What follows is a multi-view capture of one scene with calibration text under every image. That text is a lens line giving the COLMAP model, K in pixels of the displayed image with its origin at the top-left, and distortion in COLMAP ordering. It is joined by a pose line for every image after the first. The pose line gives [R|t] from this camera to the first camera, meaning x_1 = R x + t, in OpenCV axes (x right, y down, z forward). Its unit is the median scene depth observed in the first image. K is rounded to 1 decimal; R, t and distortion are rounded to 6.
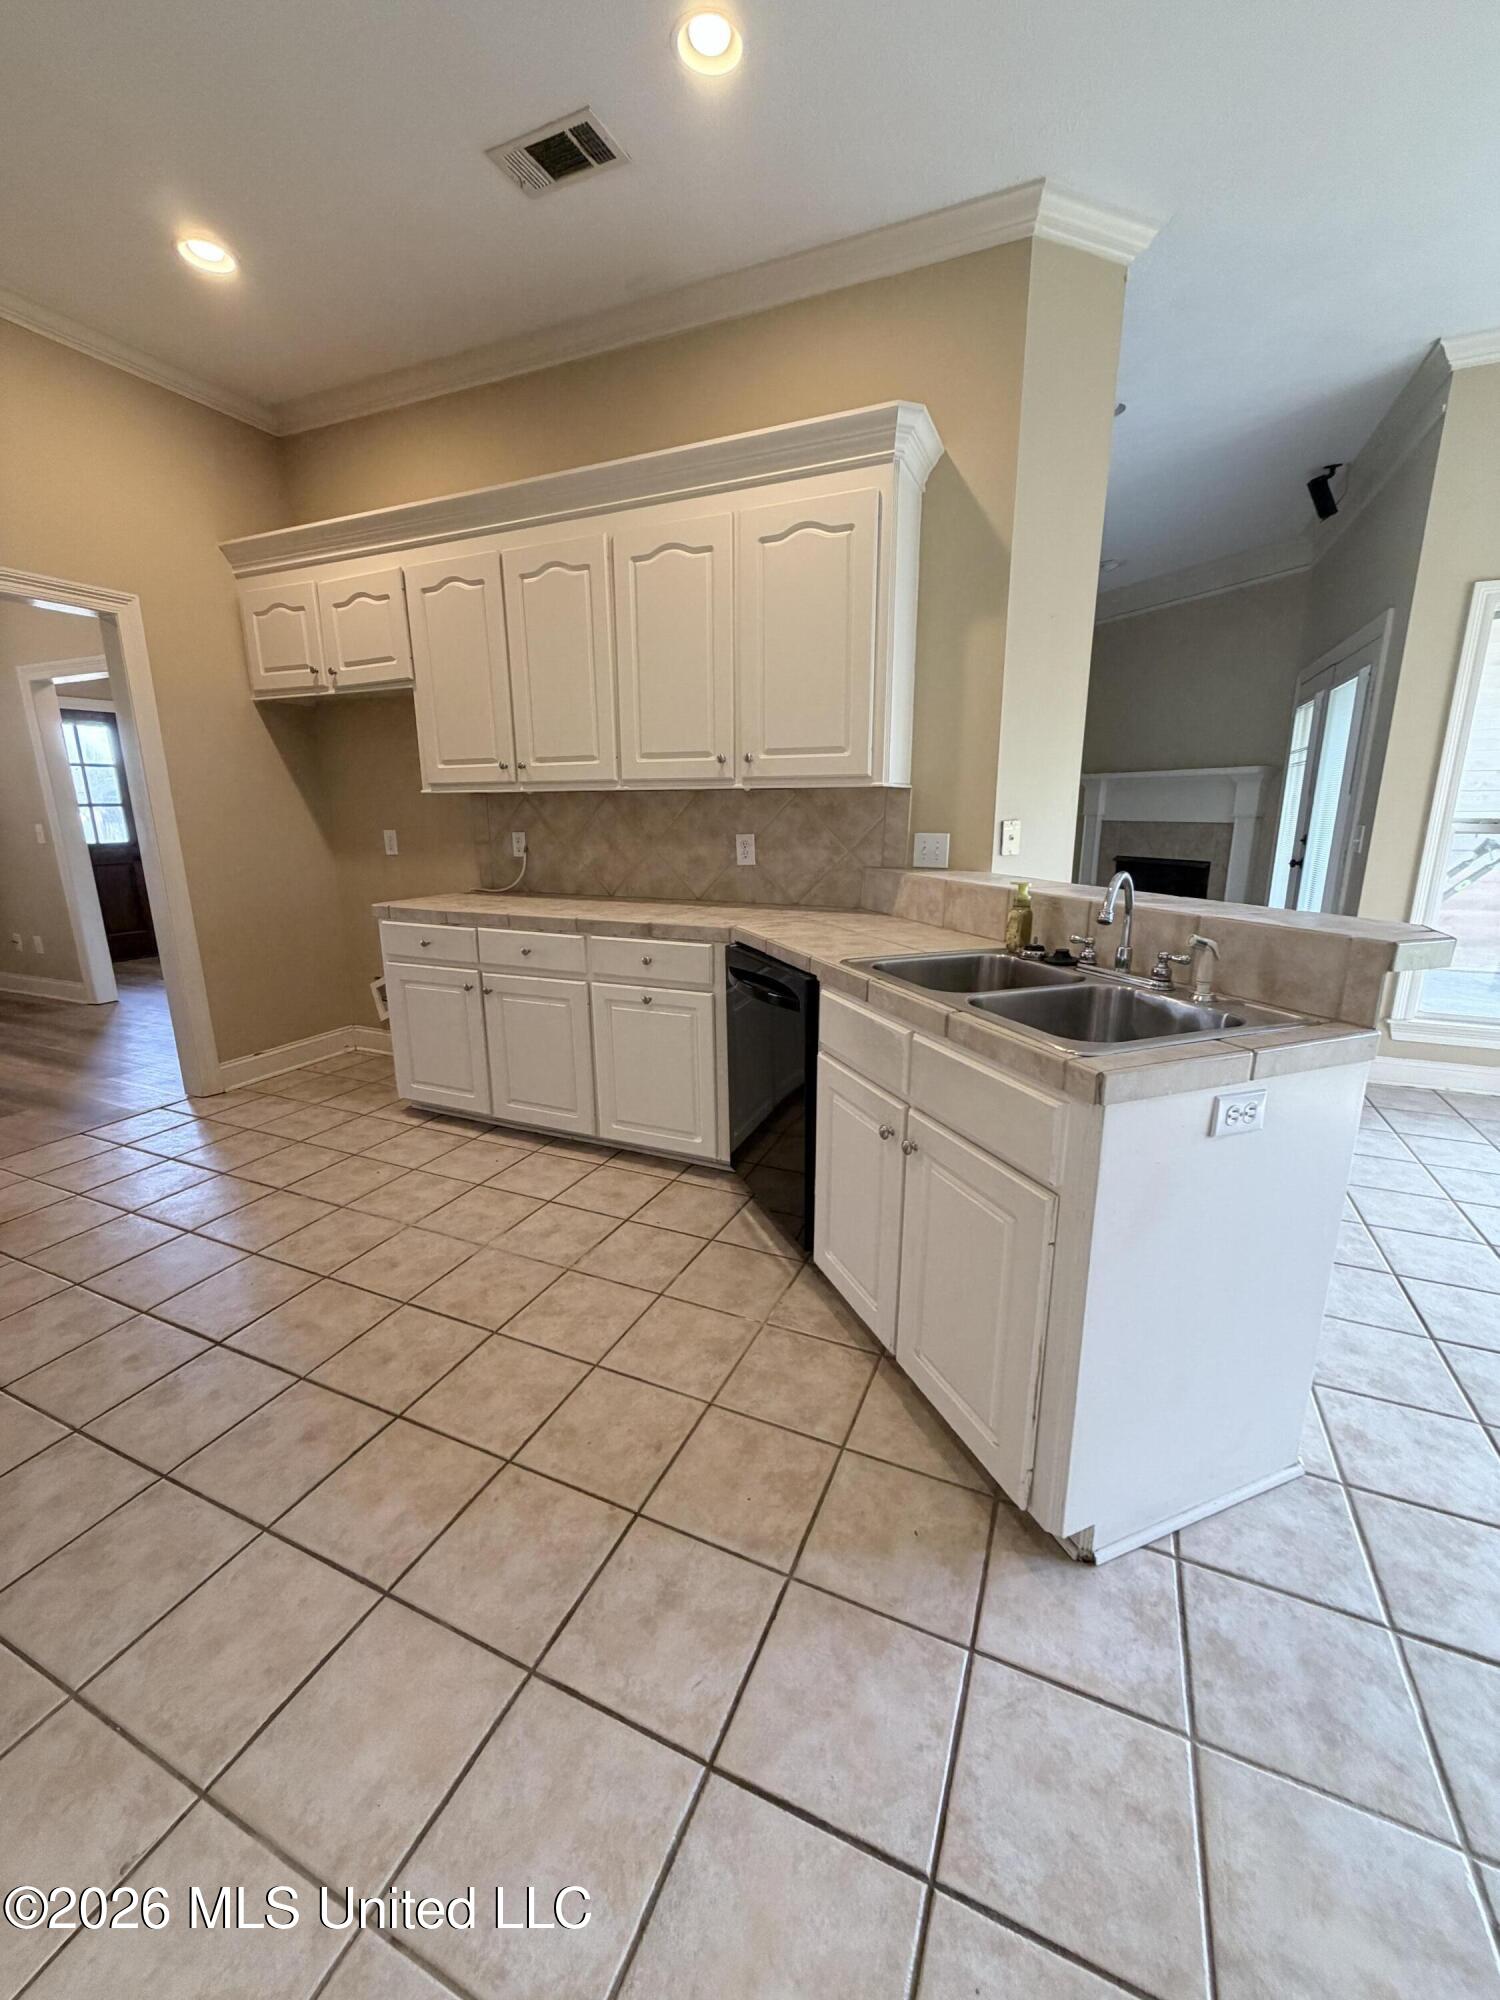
lens RADIAL K [[794.0, 0, 745.8], [0, 794.0, 993.4], [0, 0, 1]] dist [0.001815, 0.000076]
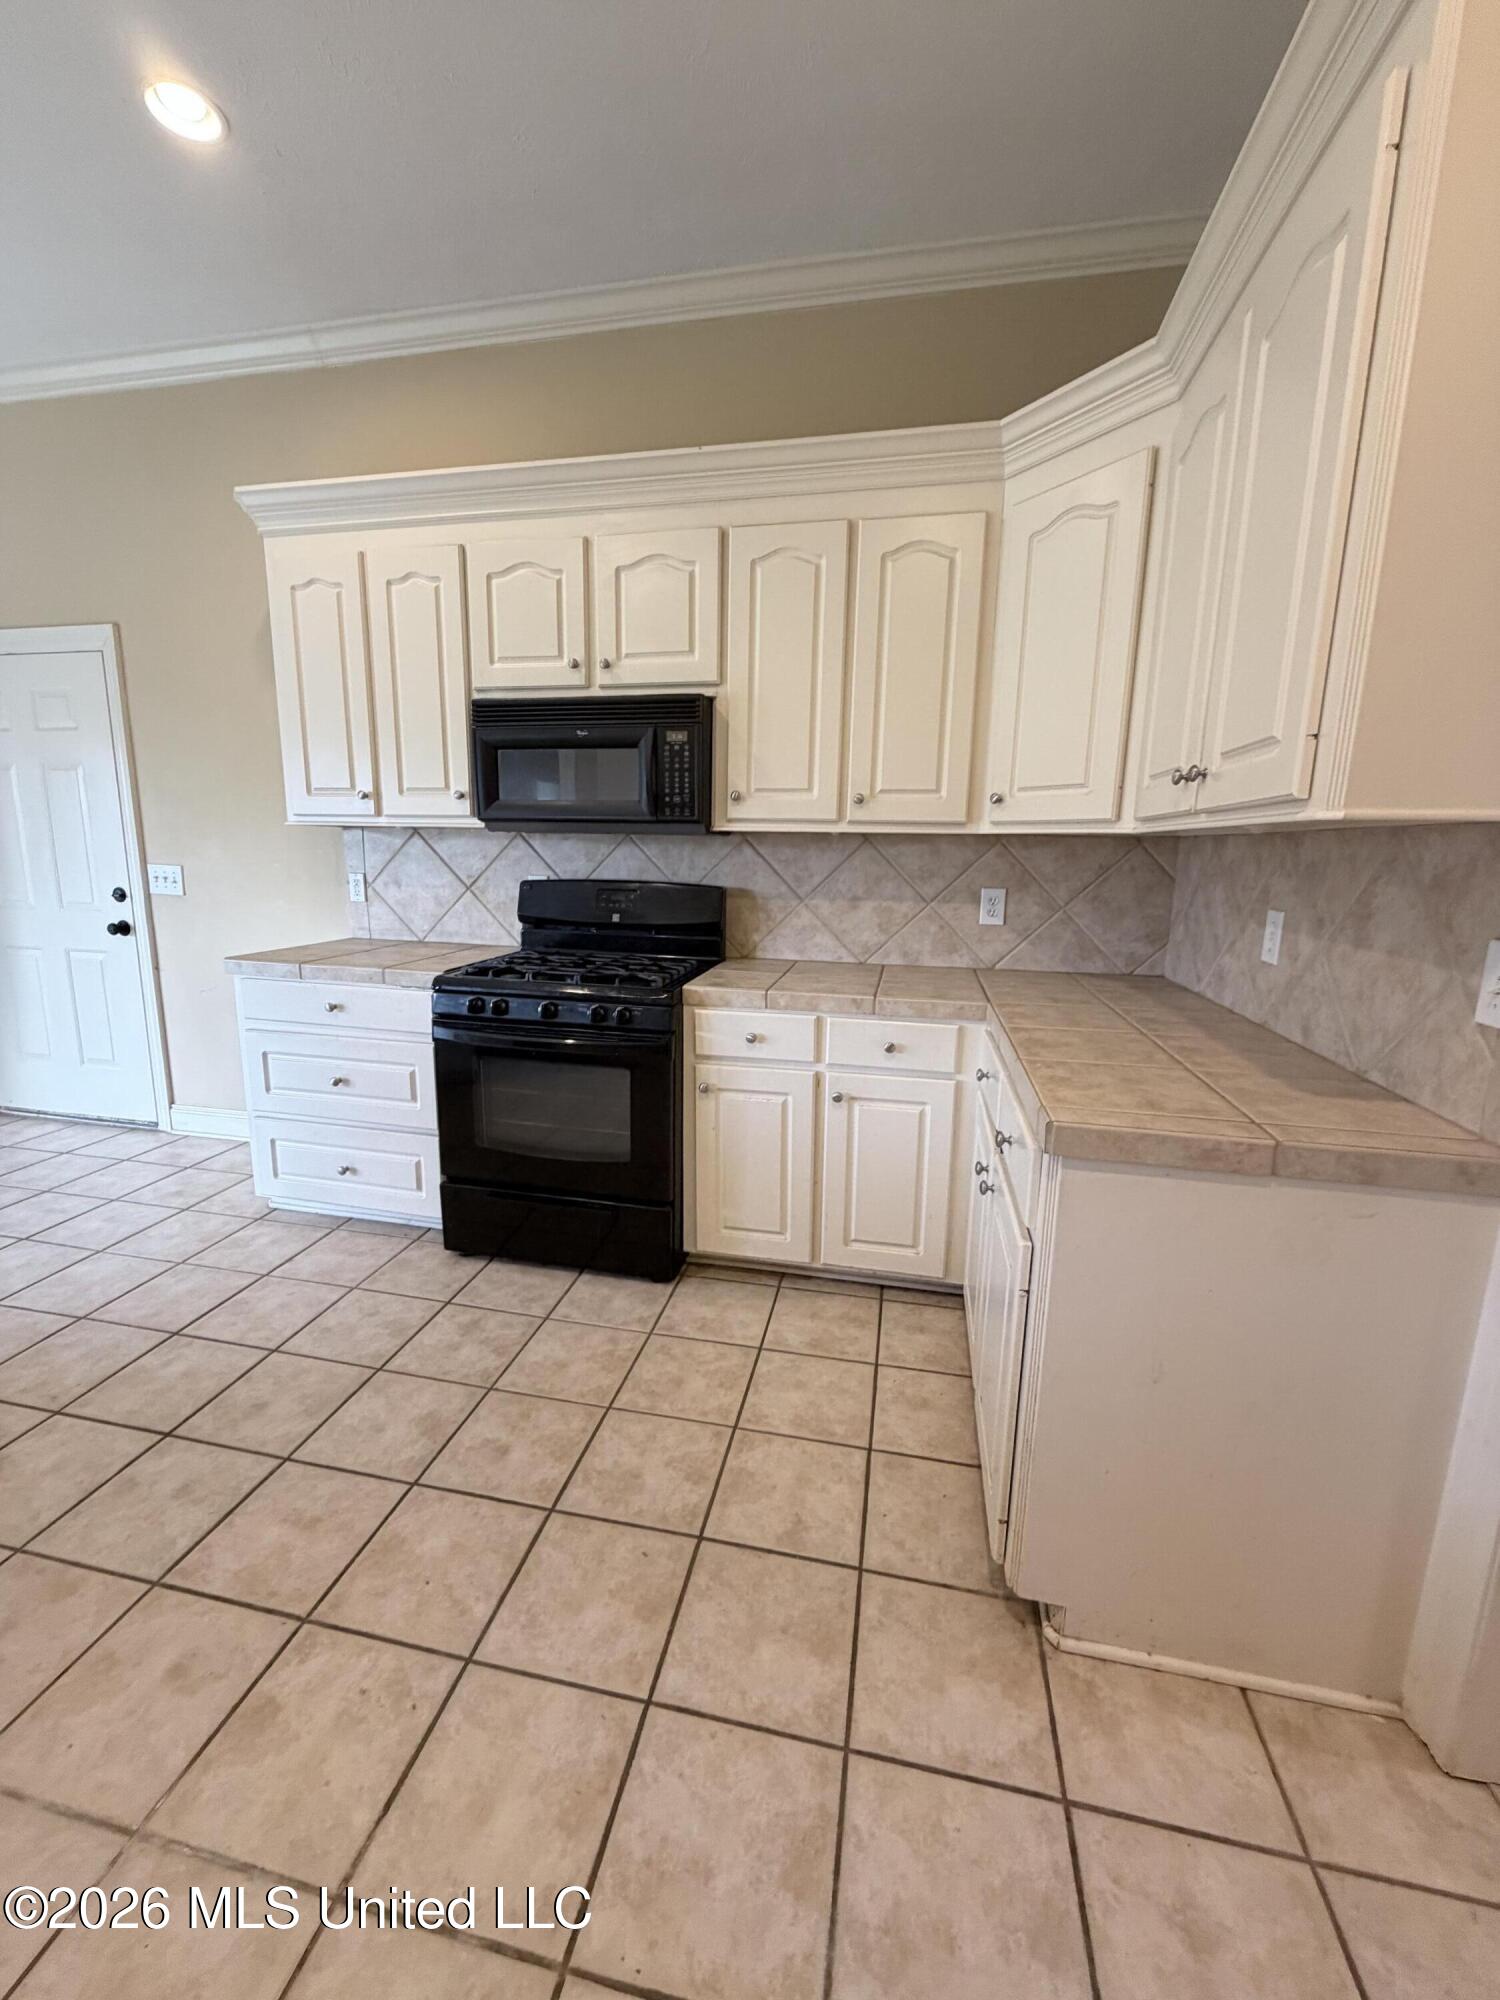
lens RADIAL K [[794.0, 0, 746.3], [0, 794.0, 994.8], [0, 0, 1]] dist [0.001815, 0.000076]
pose [[-0.976290, 0.032388, -0.214032, -0.636551], [-0.058032, 0.913391, 0.402926, -0.289883], [0.208545, 0.405793, -0.889855, 1.213984]]
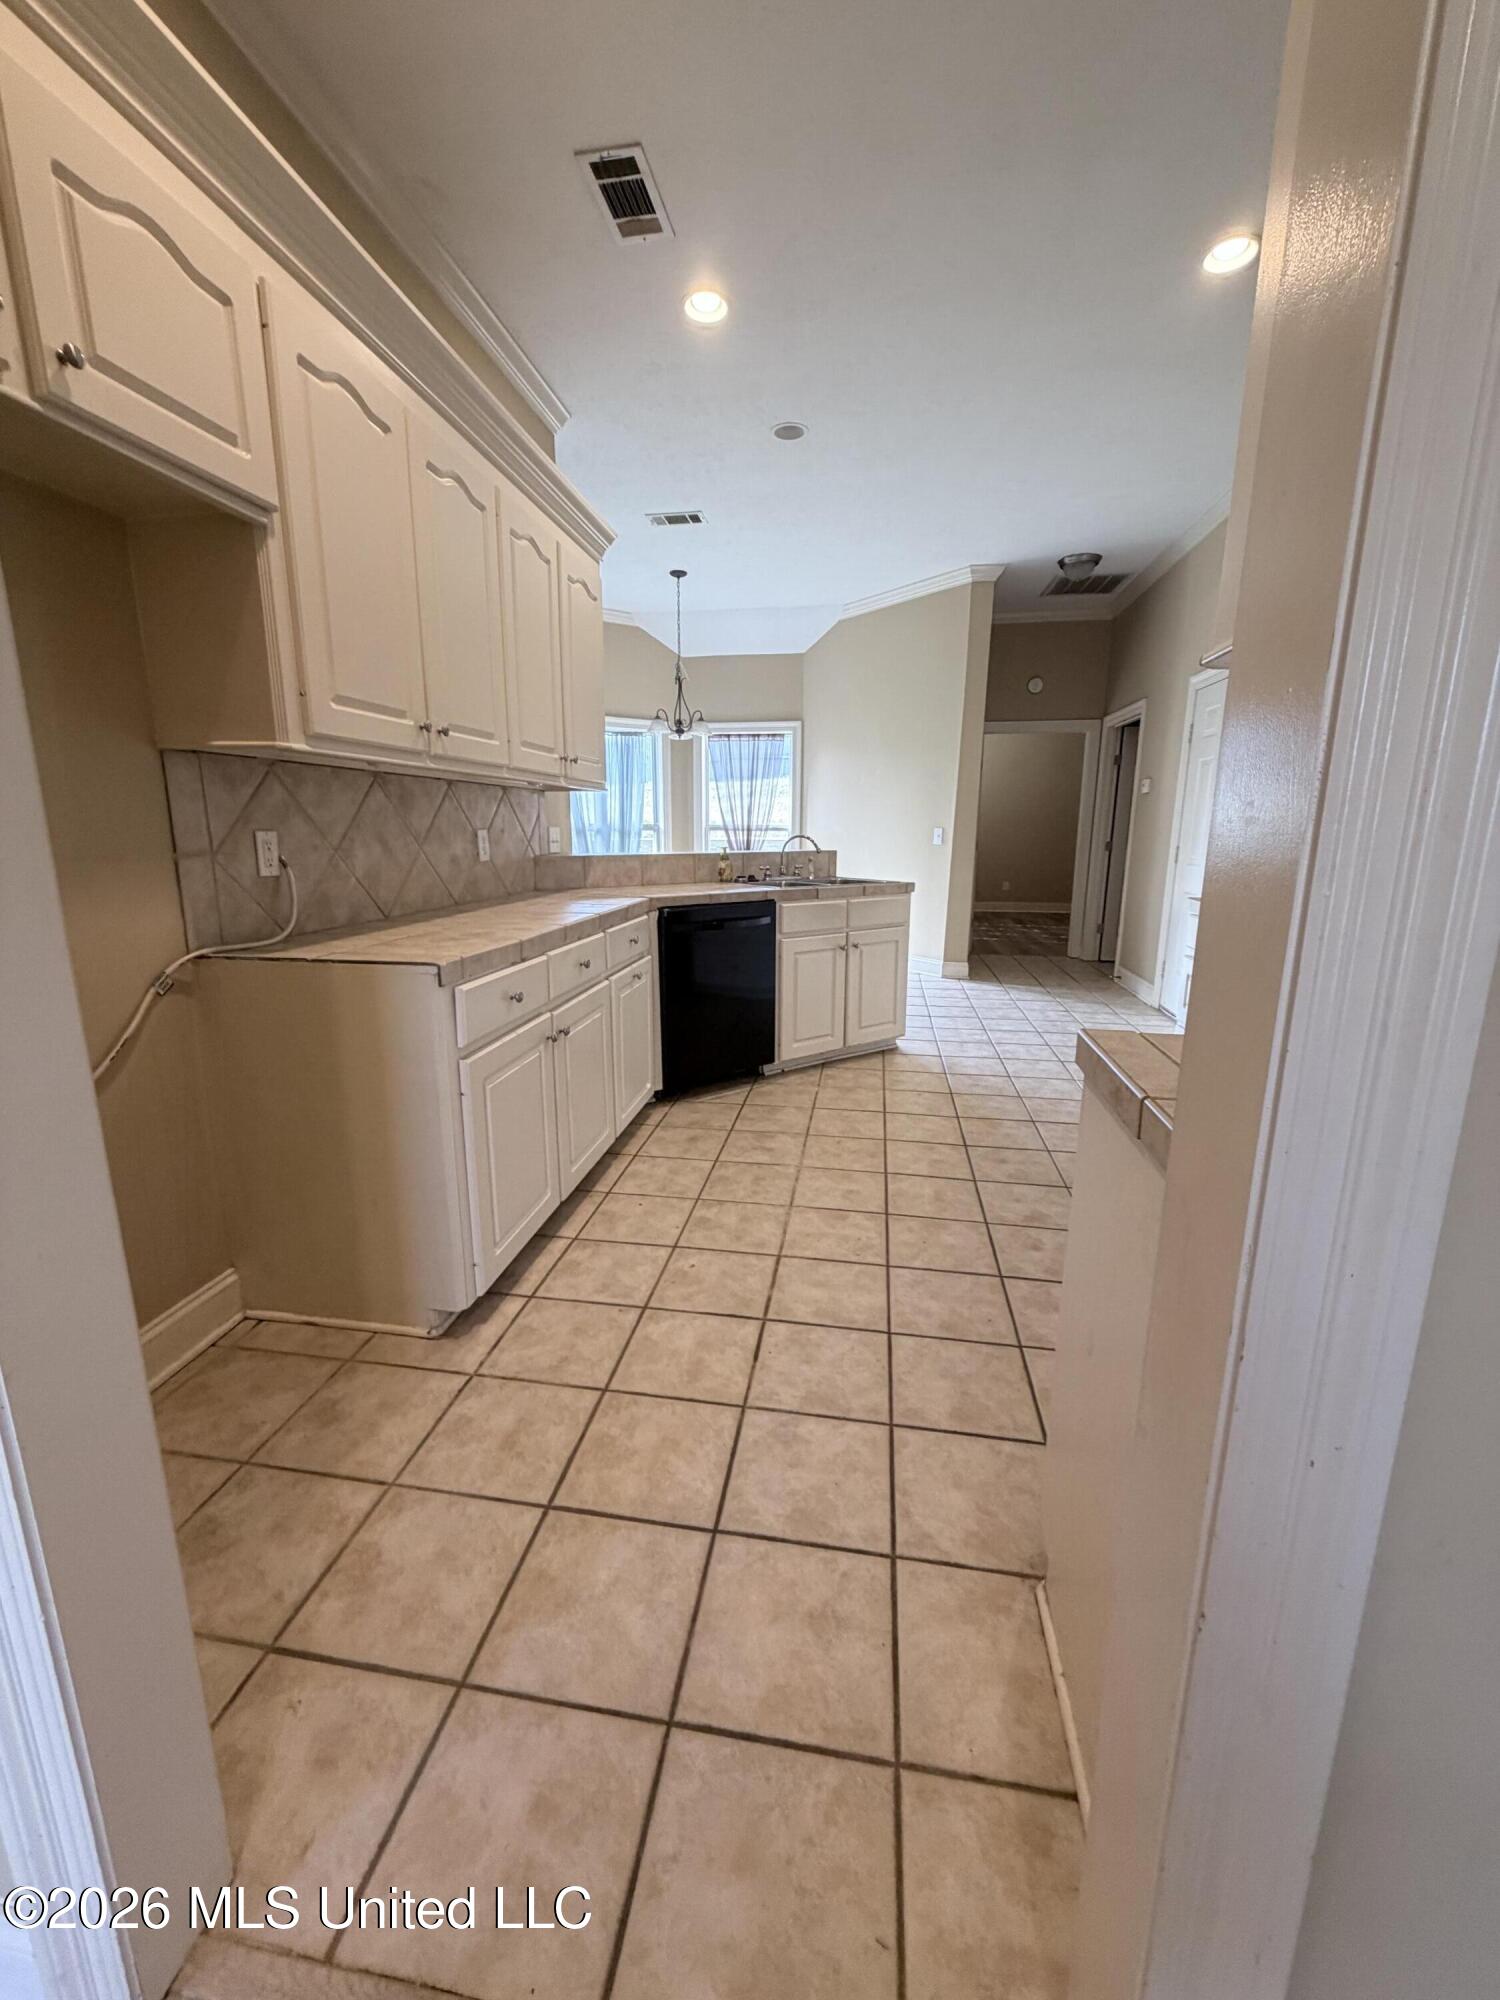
lens RADIAL K [[794.0, 0, 744.6], [0, 794.0, 1000.9], [0, 0, 1]] dist [0.001815, 0.000076]
pose [[-0.258071, -0.202633, 0.944637, -1.262725], [0.221067, 0.939432, 0.261911, -0.223707], [-0.940494, 0.276420, -0.197644, 1.138329]]
